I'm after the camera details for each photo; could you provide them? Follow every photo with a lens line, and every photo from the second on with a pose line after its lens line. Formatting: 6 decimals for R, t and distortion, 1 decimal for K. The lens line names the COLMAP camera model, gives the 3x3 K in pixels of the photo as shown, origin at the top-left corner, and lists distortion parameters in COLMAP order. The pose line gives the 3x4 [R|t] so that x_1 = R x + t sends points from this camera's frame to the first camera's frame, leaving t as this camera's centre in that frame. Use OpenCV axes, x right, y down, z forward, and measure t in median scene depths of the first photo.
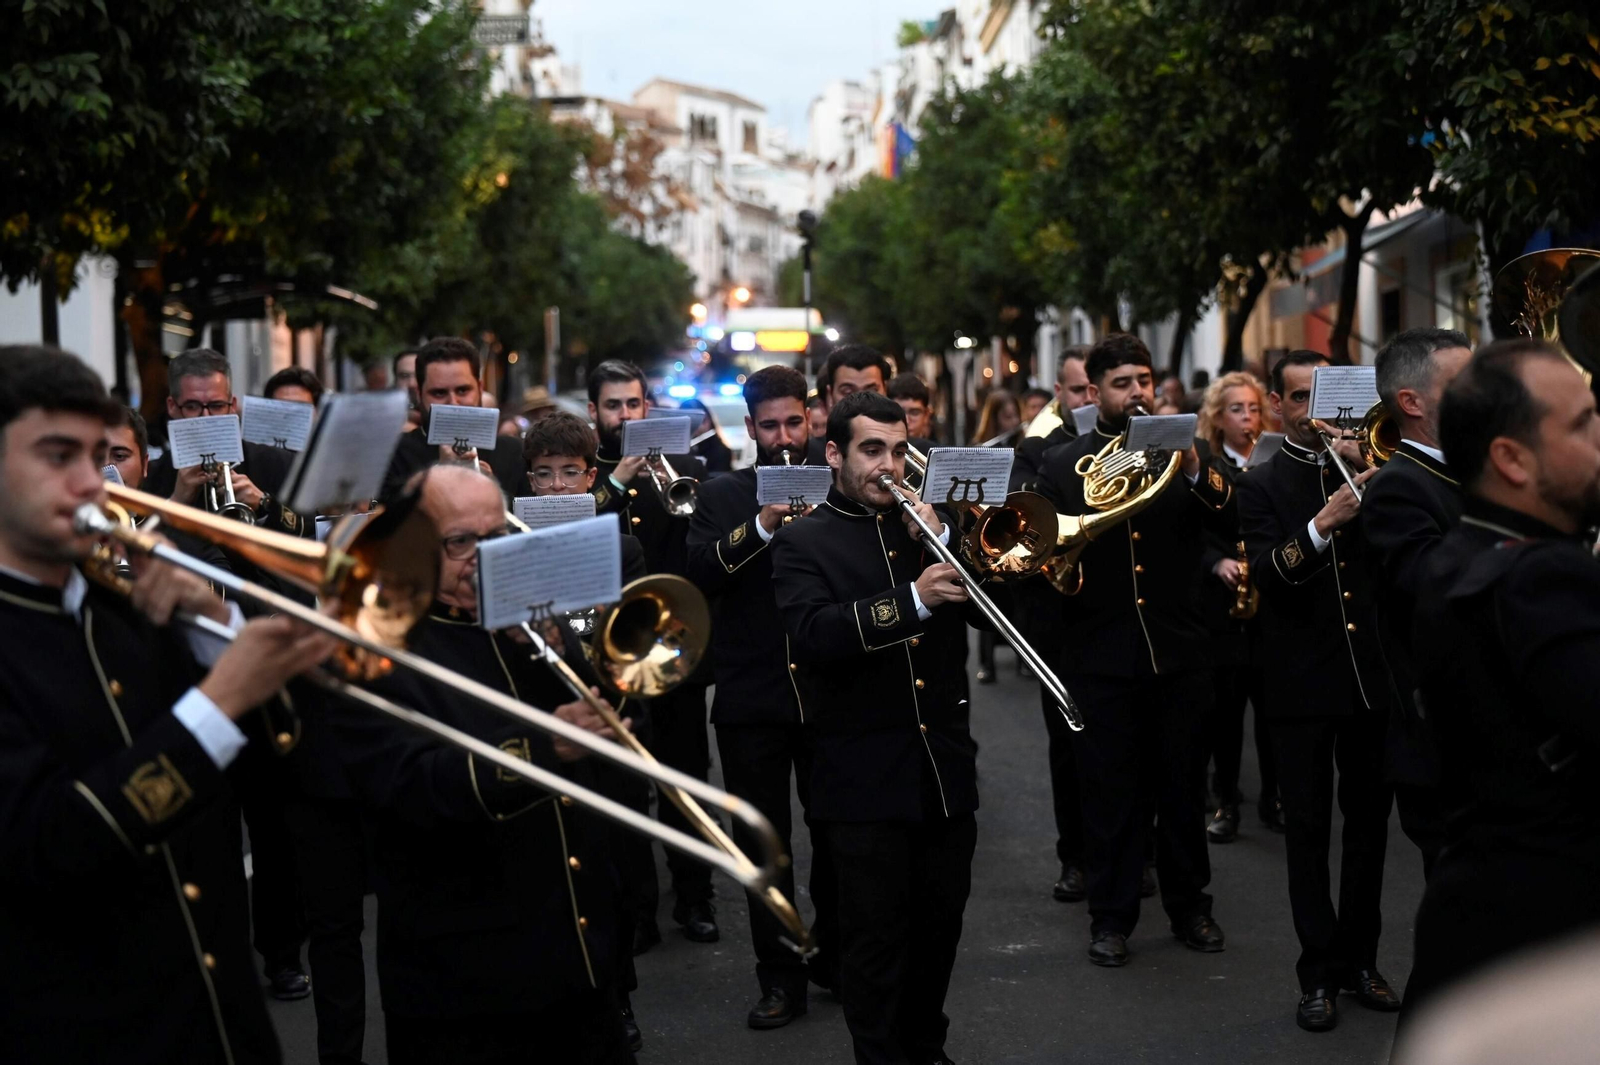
lens RADIAL K [[3344.3, 0, 800.0], [0, 3344.3, 532.5], [0, 0, 1]] dist [-0.021059, -0.690685]
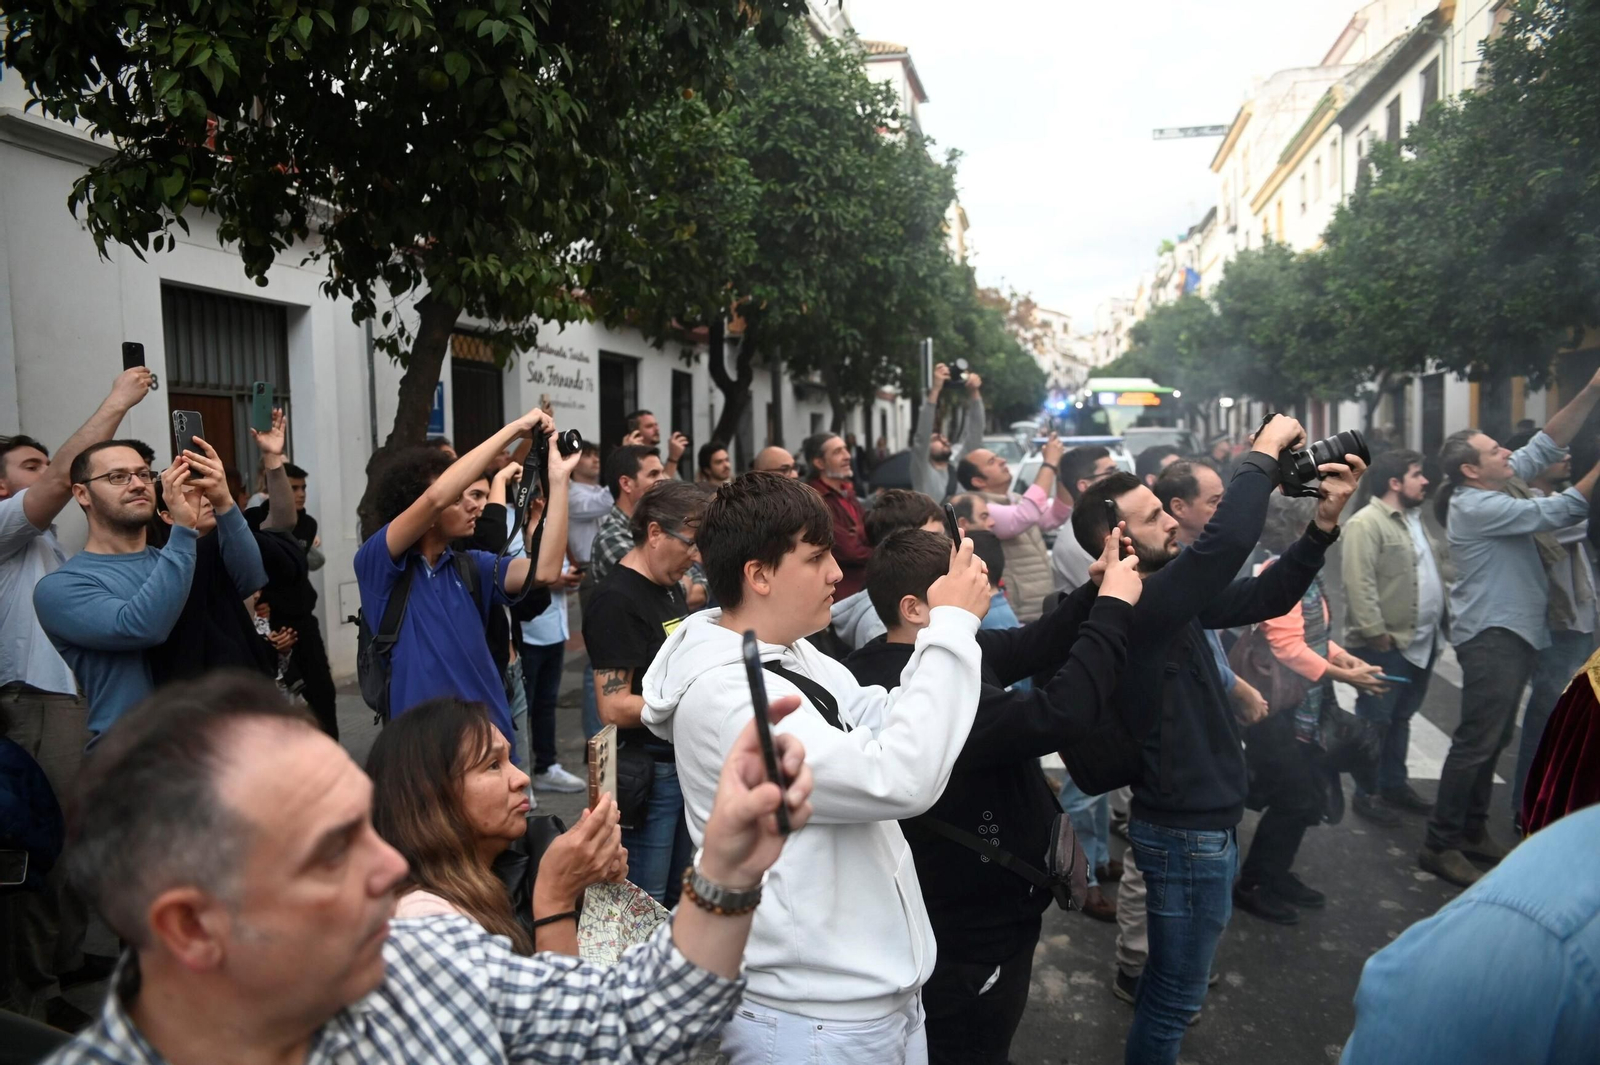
lens RADIAL K [[1142.2, 0, 786.9], [0, 1142.2, 524.0], [0, 0, 1]] dist [-0.116887, 0.131233]
pose [[0.969282, 0.017332, -0.245340, -0.028082], [-0.007261, 0.999096, 0.041896, -0.023798], [0.245844, -0.038828, 0.968531, 0.506227]]
